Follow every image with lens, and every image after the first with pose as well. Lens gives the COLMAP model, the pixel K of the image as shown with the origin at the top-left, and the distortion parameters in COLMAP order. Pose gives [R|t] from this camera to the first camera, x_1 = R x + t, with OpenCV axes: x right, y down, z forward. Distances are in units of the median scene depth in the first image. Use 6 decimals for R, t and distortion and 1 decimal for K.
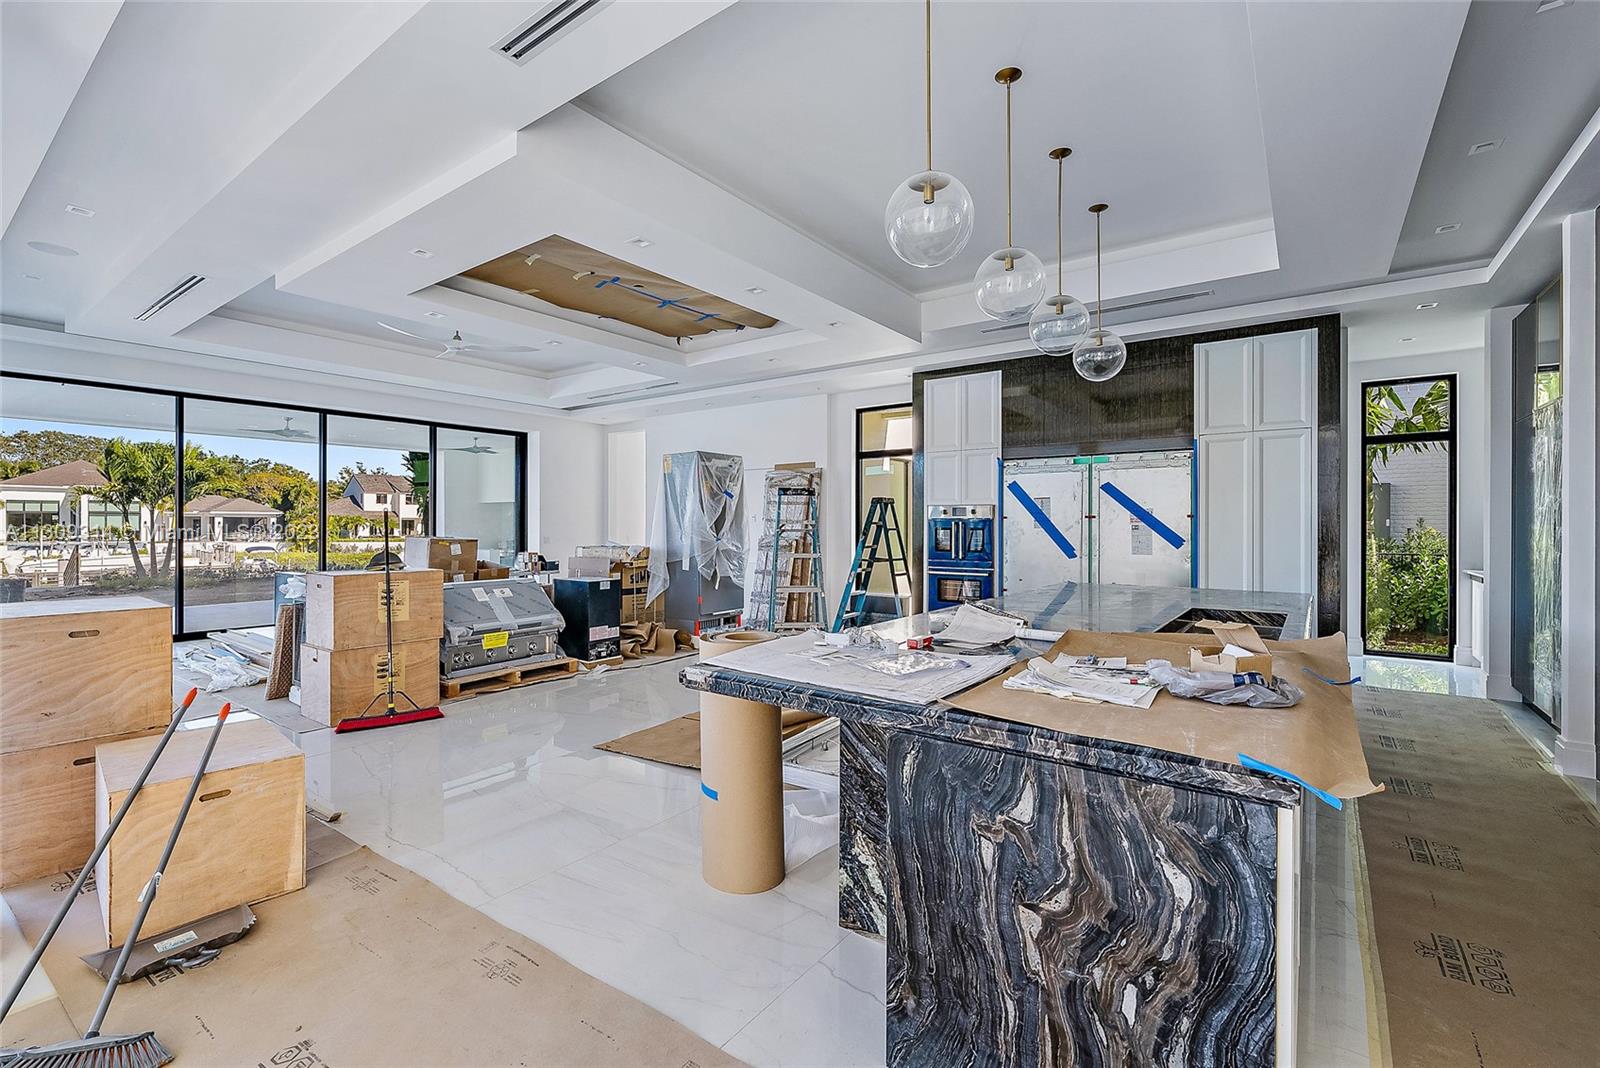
lens RADIAL K [[687.9, 0, 803.6], [0, 687.9, 525.0], [0, 0, 1]] dist [0.001821, -0.000061]
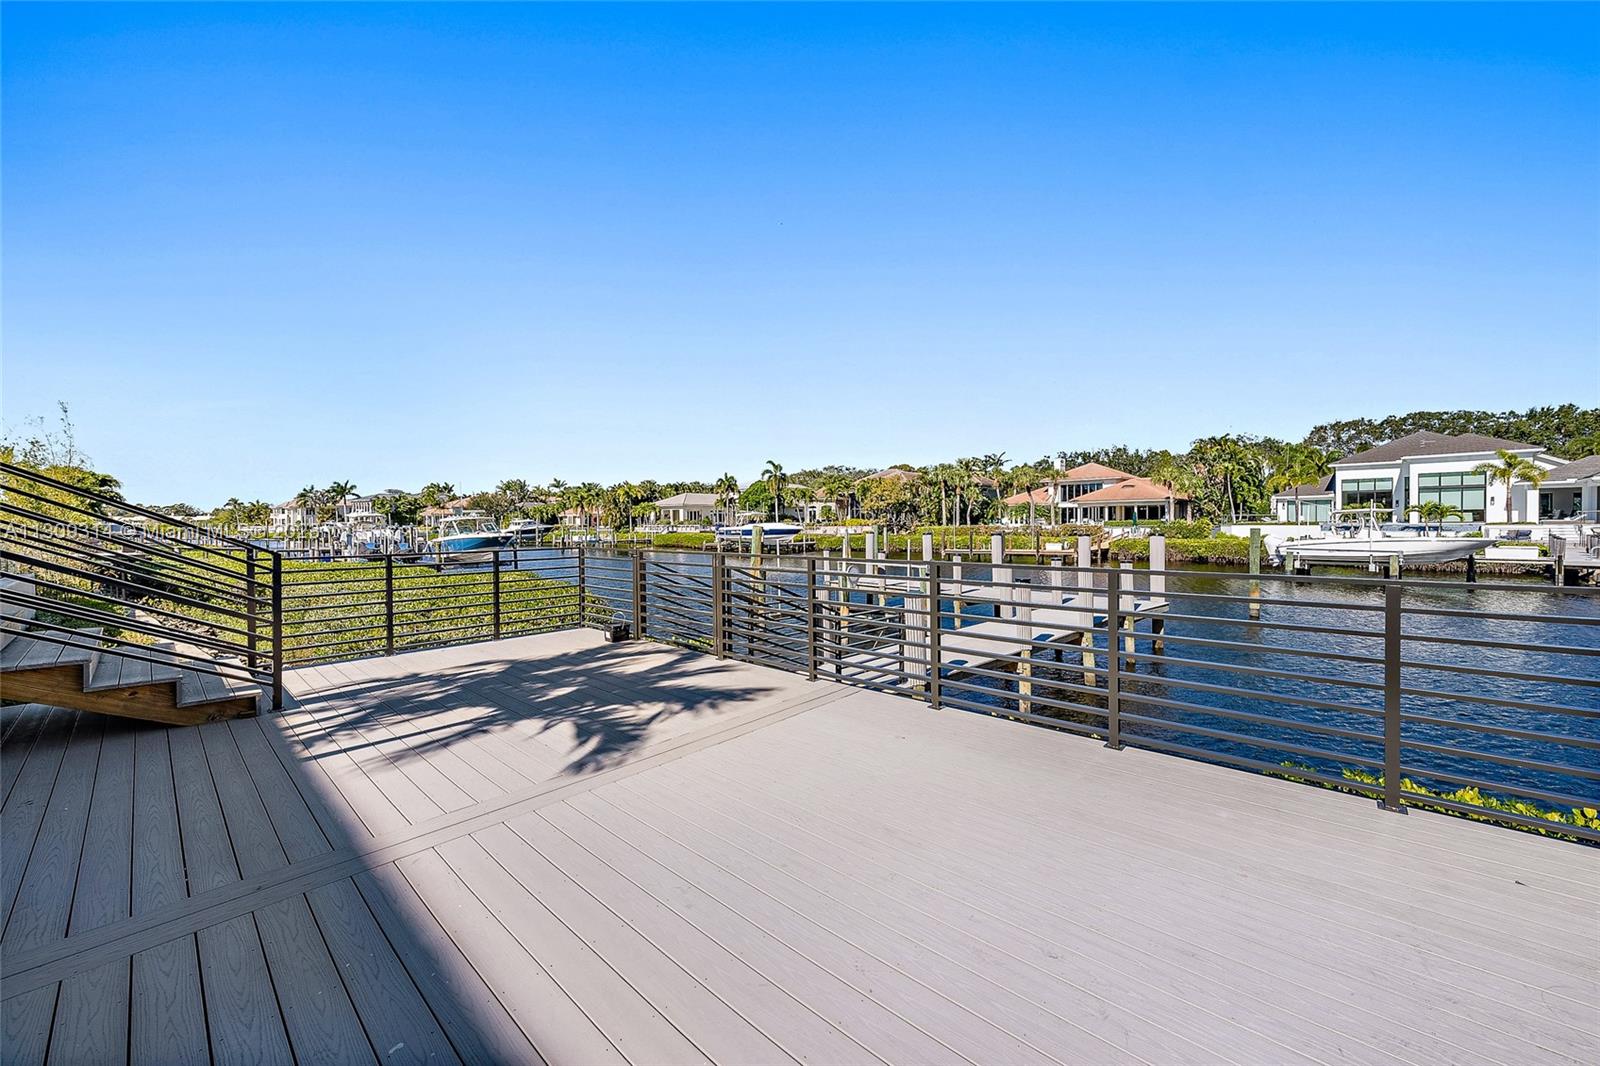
lens RADIAL K [[601.0, 0, 811.7], [0, 601.0, 521.3], [0, 0, 1]] dist [-0.003390, -0.000167]
pose [[-0.111888, -0.000191, -0.993721, -0.211136], [0.010113, 0.999948, -0.001330, 0.014963], [0.993669, -0.010198, -0.111881, 0.323503]]
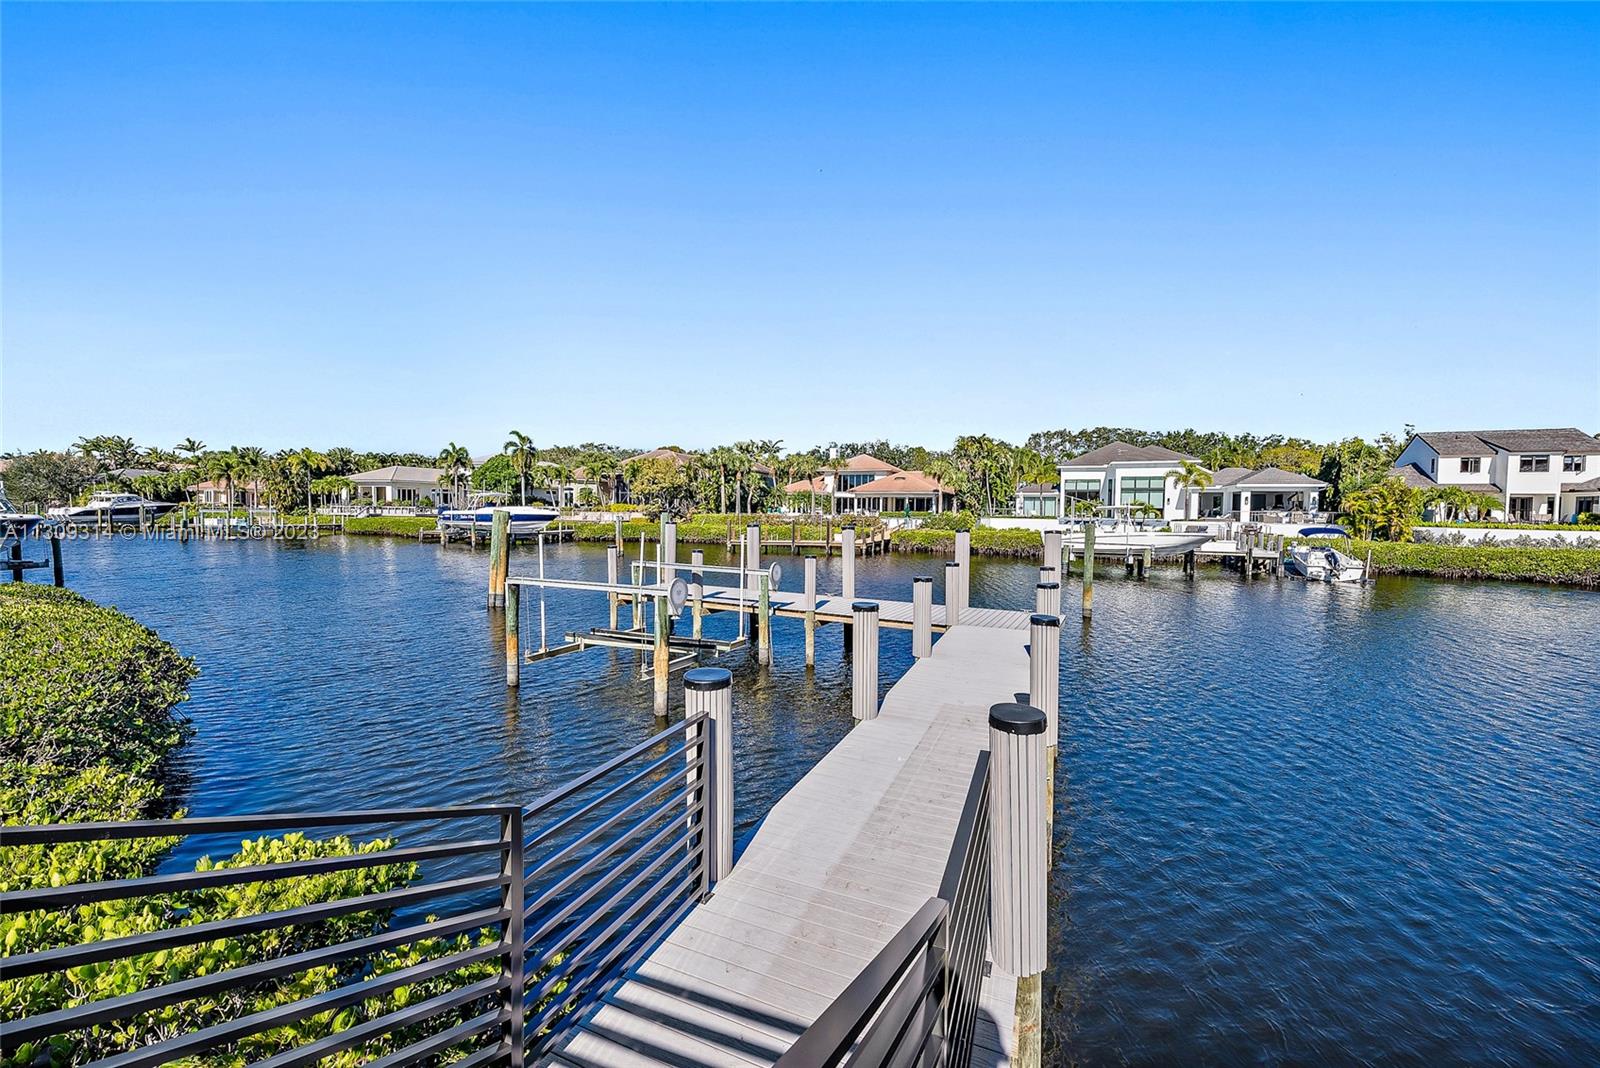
lens RADIAL K [[601.0, 0, 800.4], [0, 601.0, 527.0], [0, 0, 1]] dist [-0.003390, -0.000167]
pose [[0.265293, 0.032227, -0.963629, -0.300989], [-0.011139, 0.999477, 0.030359, 0.014697], [0.964104, 0.002680, 0.265513, 0.301262]]
